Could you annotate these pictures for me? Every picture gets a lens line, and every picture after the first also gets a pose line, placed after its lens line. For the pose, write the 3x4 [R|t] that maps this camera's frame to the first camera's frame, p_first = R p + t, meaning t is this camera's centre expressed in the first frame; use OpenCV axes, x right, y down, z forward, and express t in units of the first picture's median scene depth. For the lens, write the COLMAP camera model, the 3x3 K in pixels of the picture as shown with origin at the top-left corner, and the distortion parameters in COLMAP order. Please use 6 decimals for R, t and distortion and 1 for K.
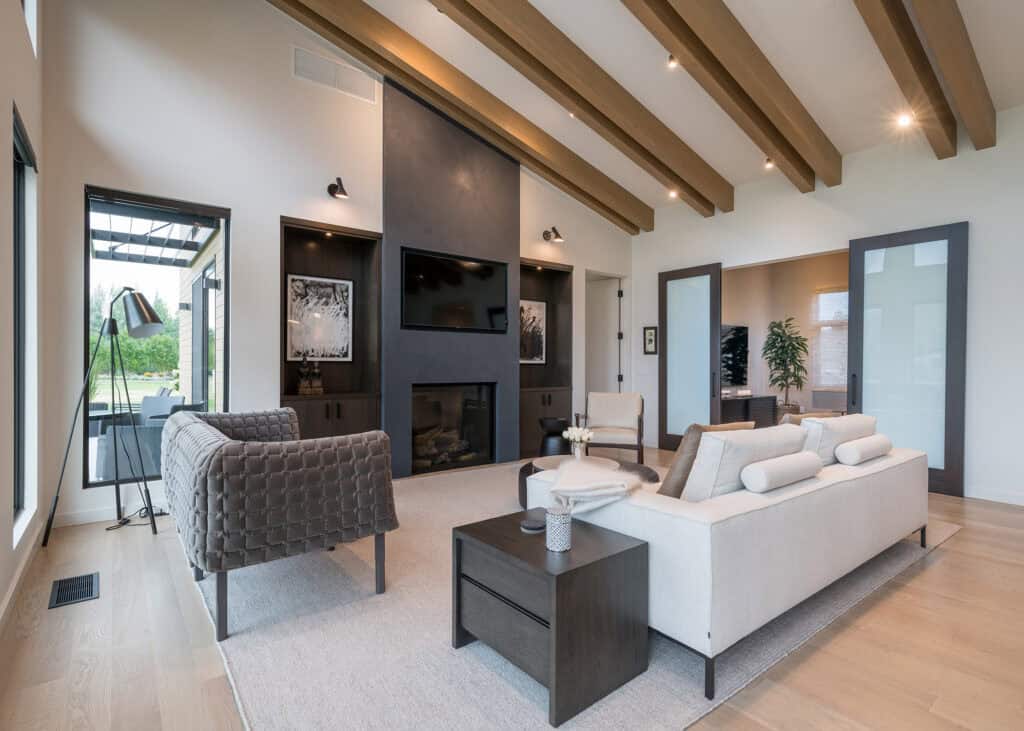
lens RADIAL K [[501.3, 0, 511.2], [0, 501.3, 362.4], [0, 0, 1]] dist [0.004256, 0.000437]
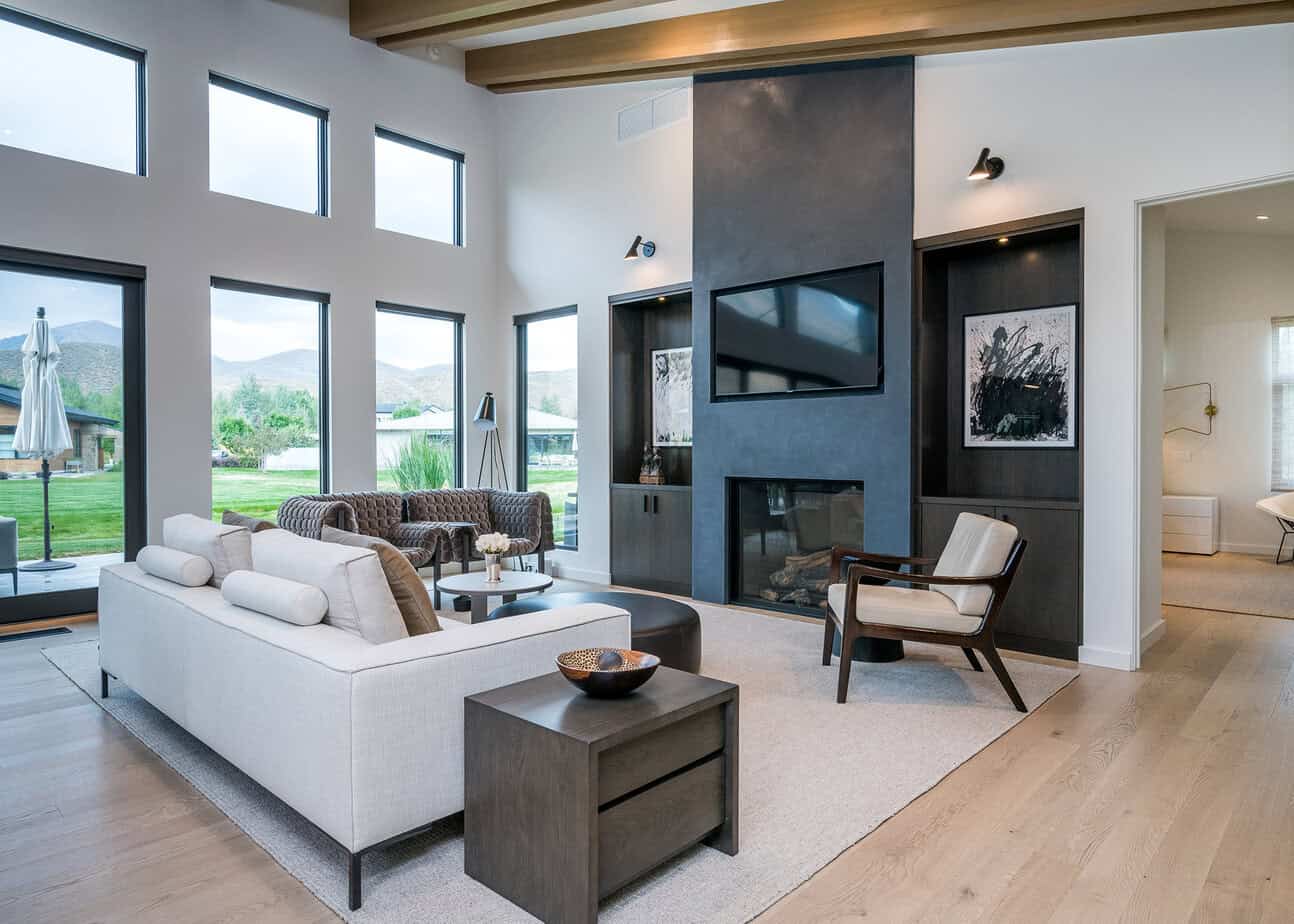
lens RADIAL K [[788.9, 0, 641.4], [0, 788.9, 459.5], [0, 0, 1]] dist [0.002079, -0.001073]
pose [[0.164758, 0.007552, -0.986305, 0.689621], [0.002803, 0.999963, 0.008125, 0.006489], [0.986330, -0.004103, 0.164731, 0.530747]]
